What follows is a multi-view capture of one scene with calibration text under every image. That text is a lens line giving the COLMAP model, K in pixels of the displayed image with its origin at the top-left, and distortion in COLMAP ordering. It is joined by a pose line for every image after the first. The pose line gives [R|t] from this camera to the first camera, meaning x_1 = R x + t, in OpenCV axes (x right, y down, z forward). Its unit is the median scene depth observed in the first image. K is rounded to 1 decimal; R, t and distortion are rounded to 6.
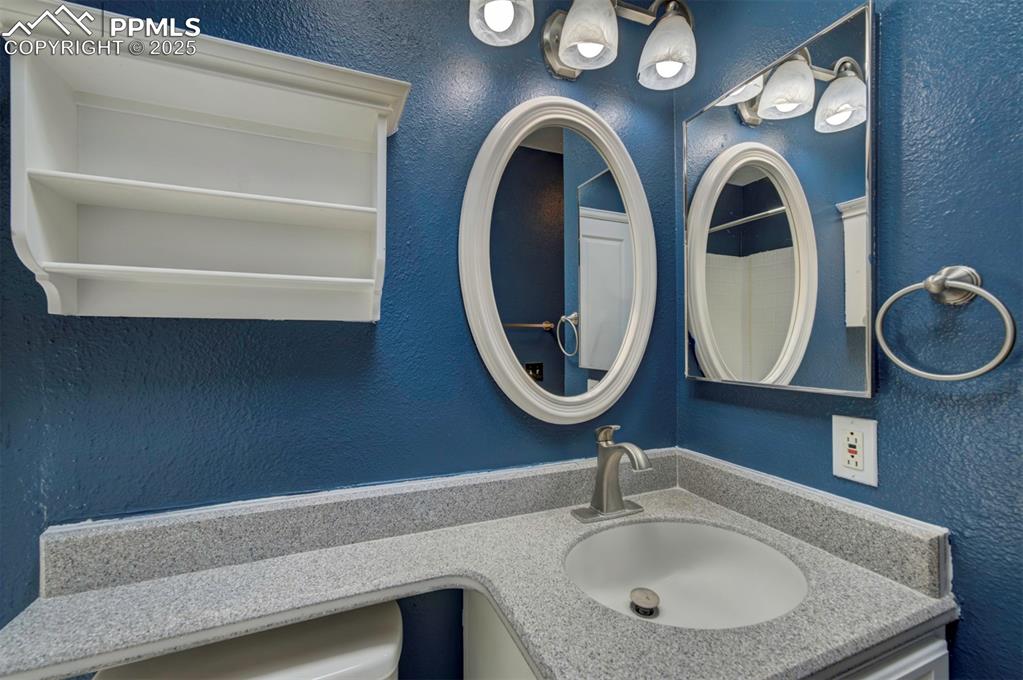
lens RADIAL K [[410.8, 0, 510.0], [0, 410.8, 344.9], [0, 0, 1]] dist [0.001944, 0.000397]
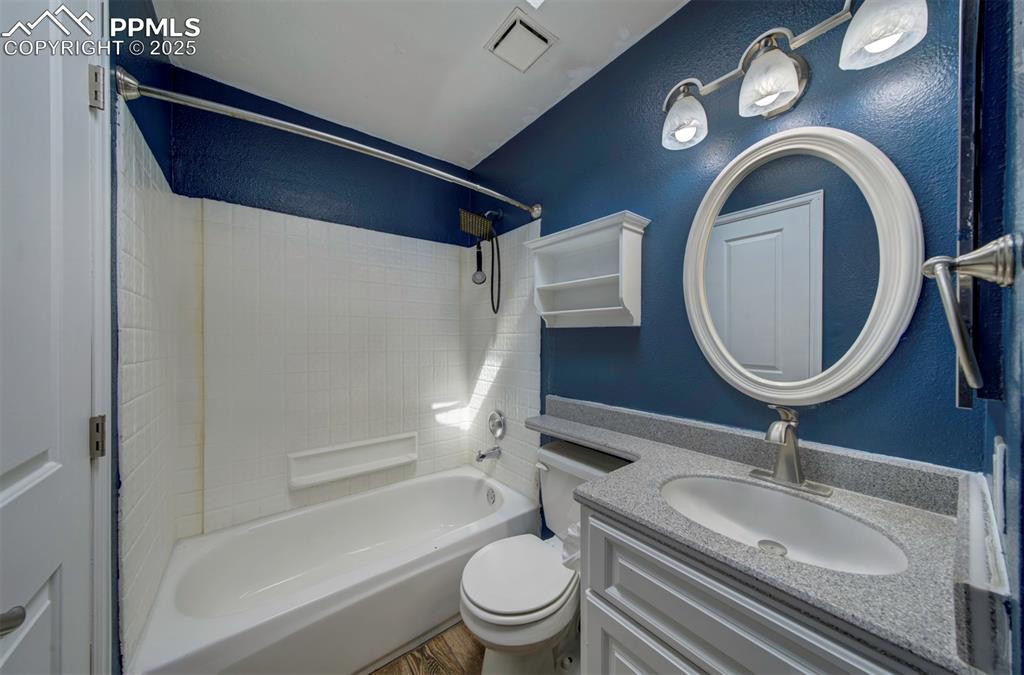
lens RADIAL K [[344.1, 0, 511.3], [0, 344.1, 336.4], [0, 0, 1]] dist [0.008876, 0.000061]
pose [[0.275463, 0.000705, -0.961311, 1.302836], [0.003893, 0.999991, 0.001849, -0.011647], [0.961304, -0.004251, 0.275458, -0.014756]]
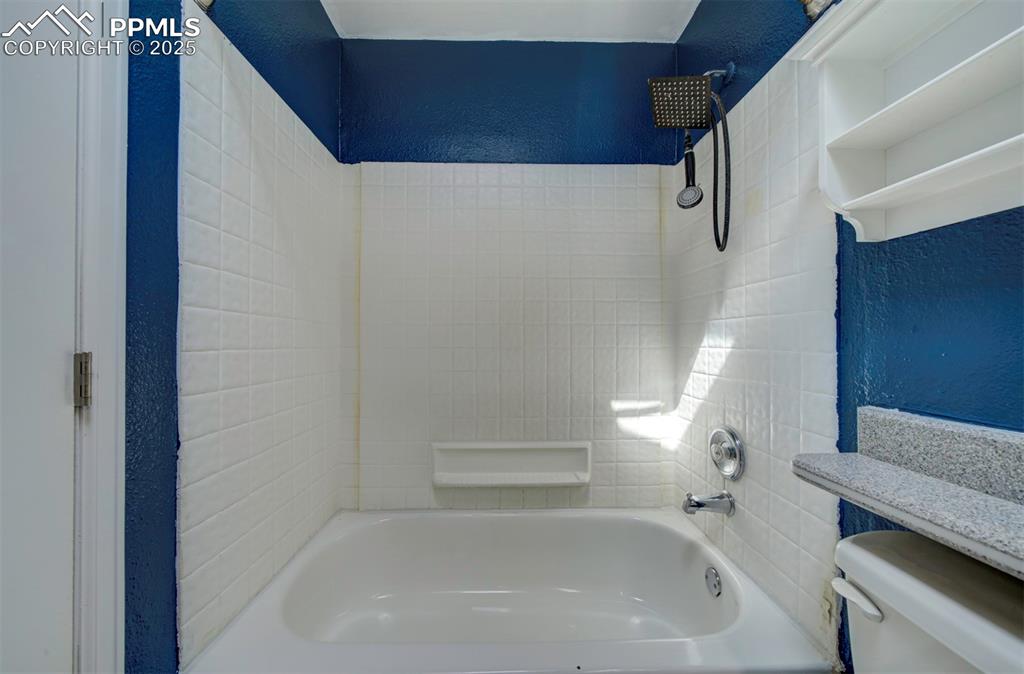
lens RADIAL K [[351.3, 0, 507.0], [0, 351.3, 338.3], [0, 0, 1]] dist [-0.021392, 0.006920]
pose [[-0.352702, -0.002032, -0.935733, 0.306605], [0.008266, 0.999952, -0.005287, 0.214361], [0.935699, -0.009599, -0.352668, 0.300042]]
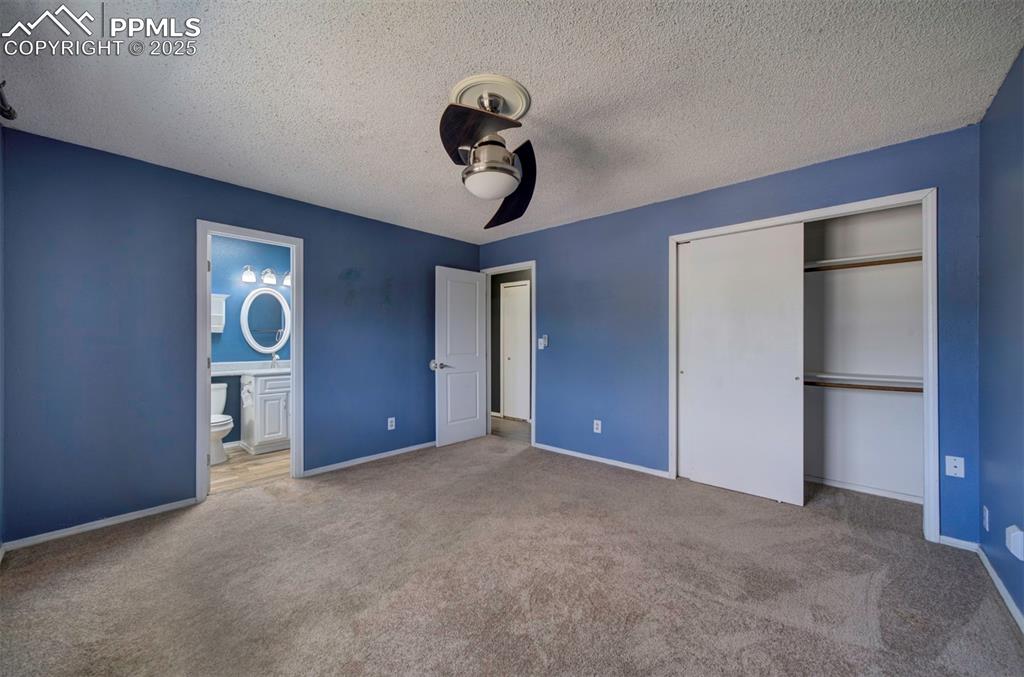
lens RADIAL K [[384.7, 0, 512.5], [0, 384.7, 339.7], [0, 0, 1]] dist [-0.001678, 0.003875]
pose [[0.898118, 0.002274, 0.439750, 1.111475], [-0.004345, 0.999984, 0.003702, -0.005977], [-0.439734, -0.005236, 0.898113, -6.590240]]
